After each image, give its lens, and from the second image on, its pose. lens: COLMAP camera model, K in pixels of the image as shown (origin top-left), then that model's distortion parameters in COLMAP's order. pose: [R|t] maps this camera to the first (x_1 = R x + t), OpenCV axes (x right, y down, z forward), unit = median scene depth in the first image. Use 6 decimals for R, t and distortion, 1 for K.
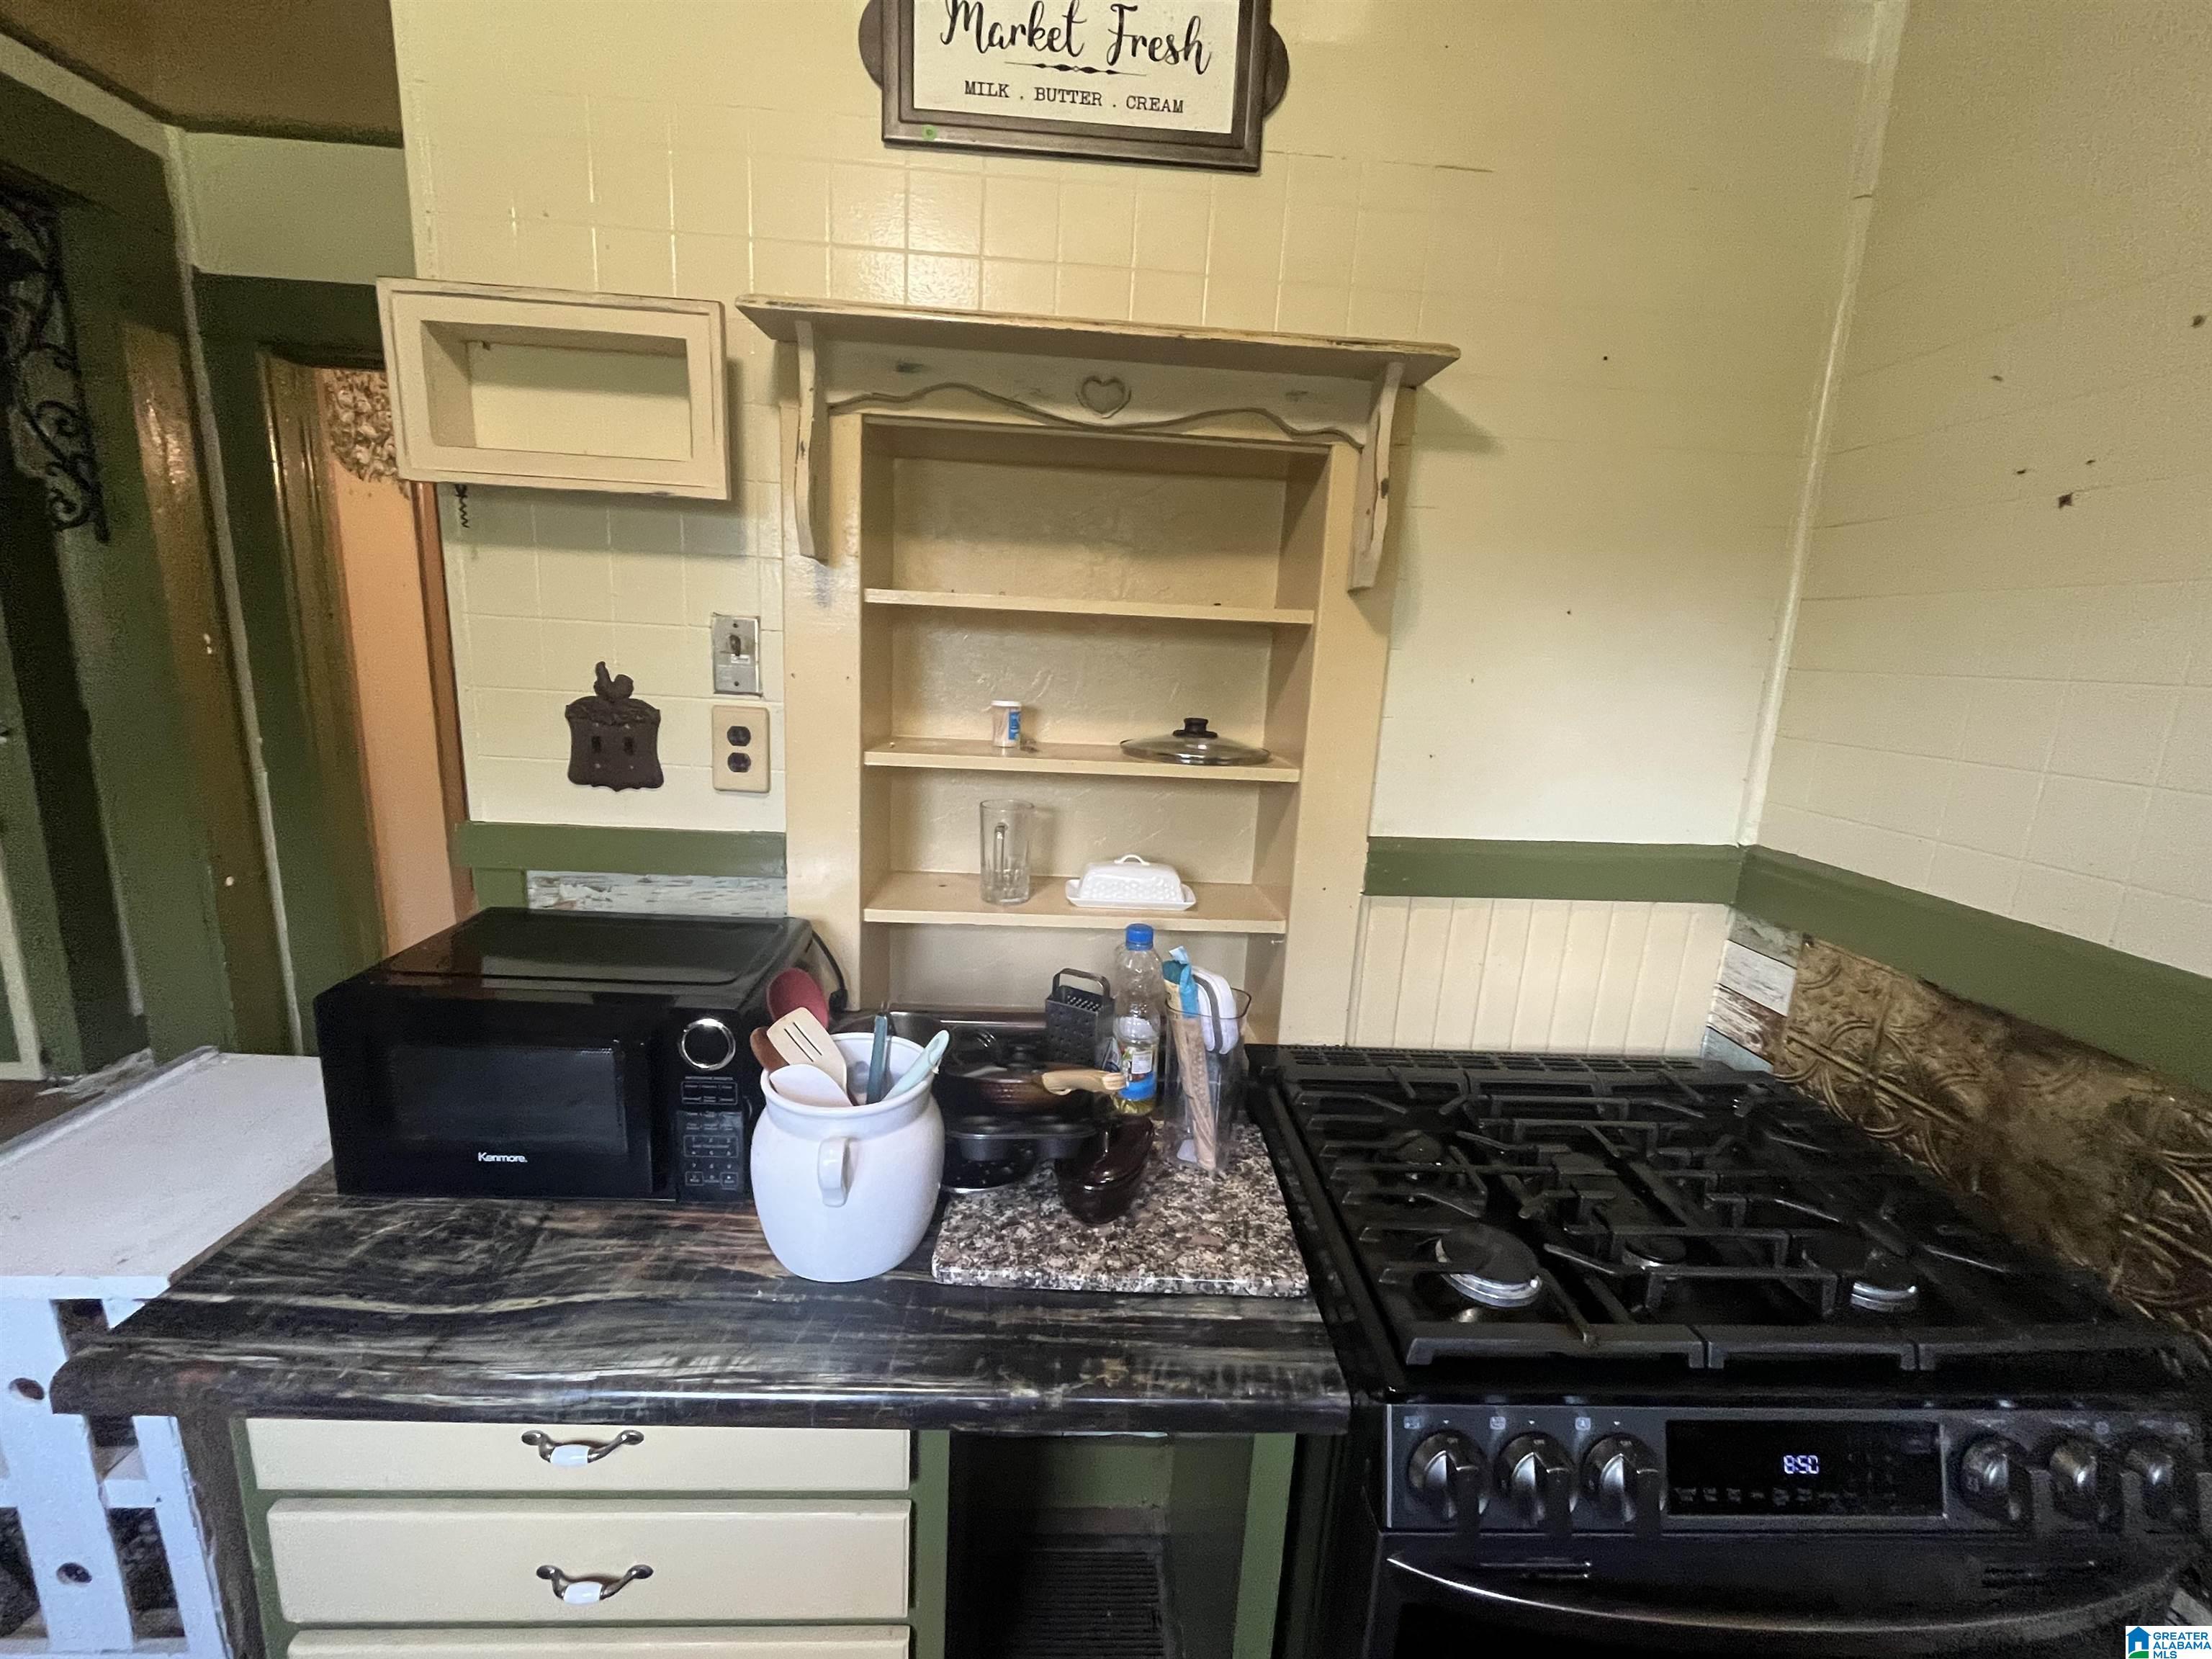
lens RADIAL K [[898.9, 0, 1099.4], [0, 898.9, 824.0], [0, 0, 1]] dist [-0.003471, 0.000317]
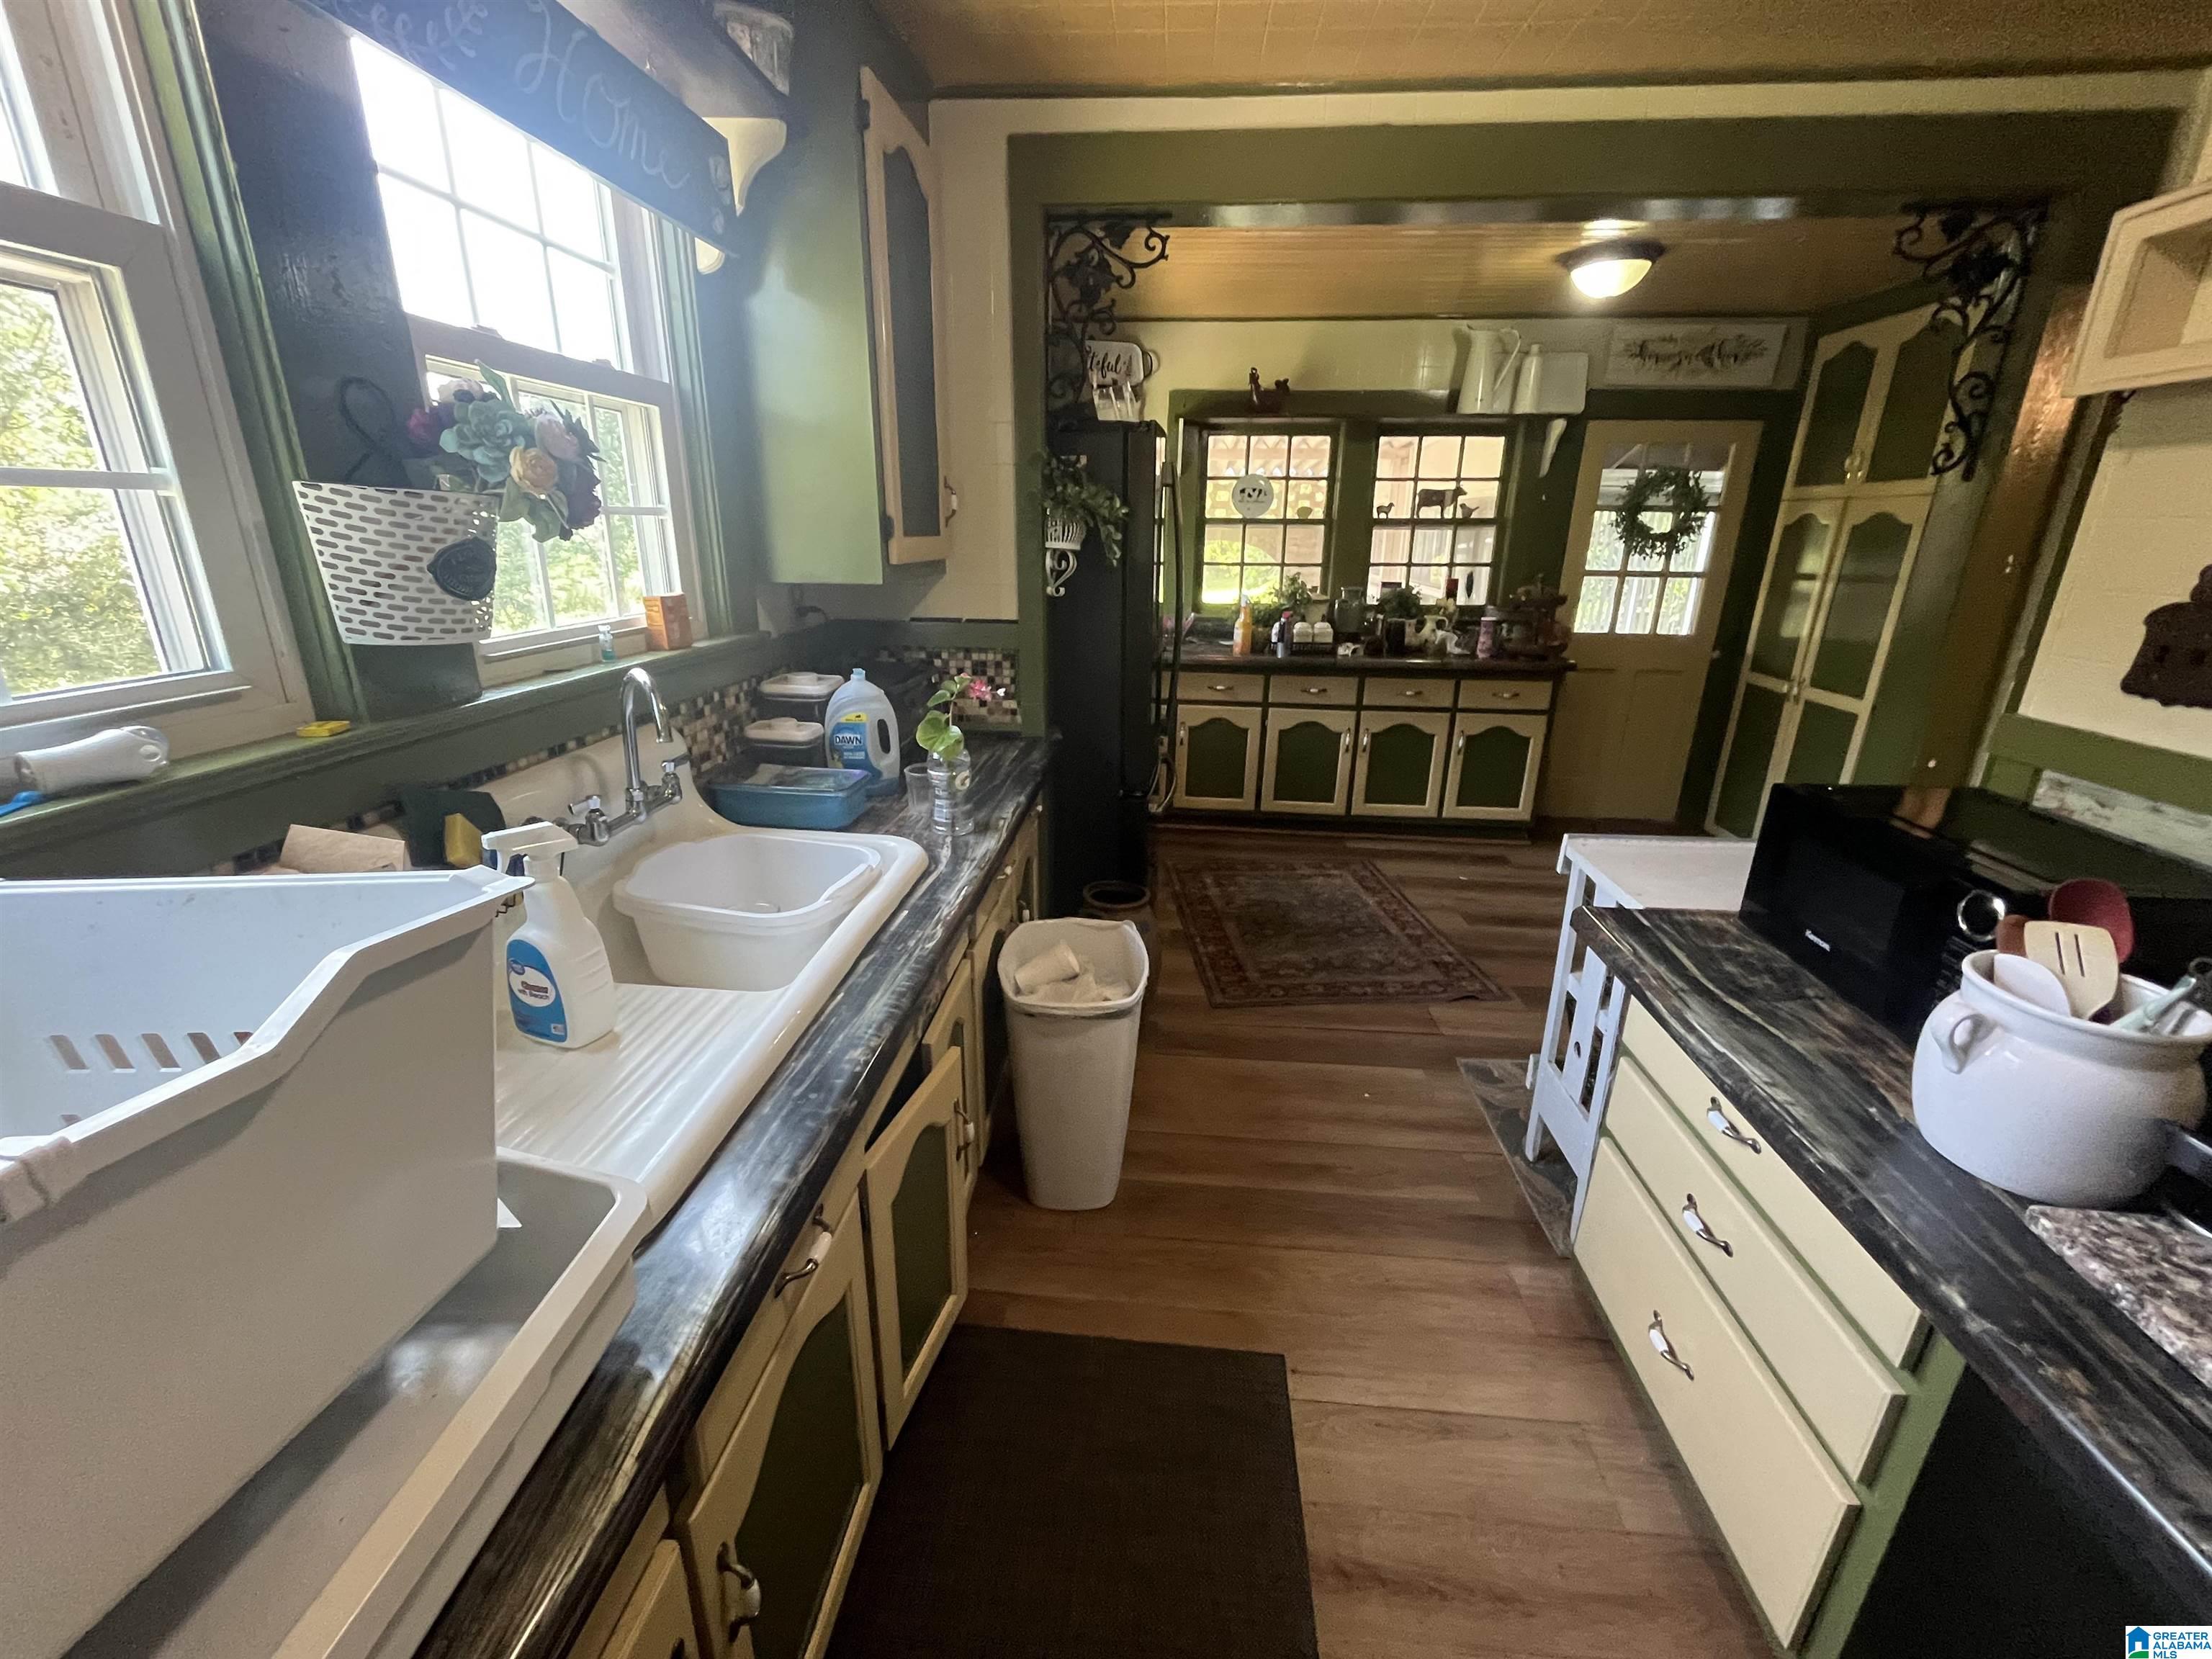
lens RADIAL K [[898.9, 0, 1099.4], [0, 898.9, 824.0], [0, 0, 1]] dist [-0.003471, 0.000317]
pose [[-0.138012, 0.266129, -0.954006, 0.720588], [-0.217927, 0.931458, 0.291365, 0.064411], [0.966158, 0.248115, -0.070556, 0.038300]]
